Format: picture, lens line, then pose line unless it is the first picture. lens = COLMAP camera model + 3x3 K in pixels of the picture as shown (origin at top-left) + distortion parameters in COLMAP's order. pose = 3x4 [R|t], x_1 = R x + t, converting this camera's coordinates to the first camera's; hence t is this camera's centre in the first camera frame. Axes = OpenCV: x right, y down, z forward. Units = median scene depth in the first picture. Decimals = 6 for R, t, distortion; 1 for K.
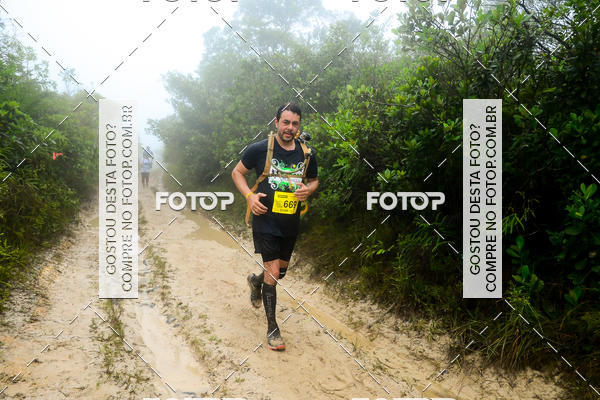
lens RADIAL K [[469.7, 0, 310.3], [0, 469.7, 208.0], [0, 0, 1]] dist [-0.116827, 0.120400]
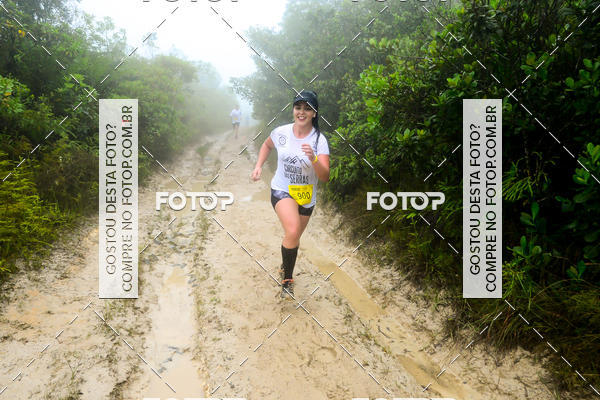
lens RADIAL K [[493.7, 0, 307.5], [0, 493.7, 207.7], [0, 0, 1]] dist [-0.105146, 0.136908]
pose [[0.972048, 0.001515, -0.234777, 0.212176], [0.020061, 0.995786, 0.089484, -0.018441], [0.233923, -0.091692, 0.967922, -0.012445]]
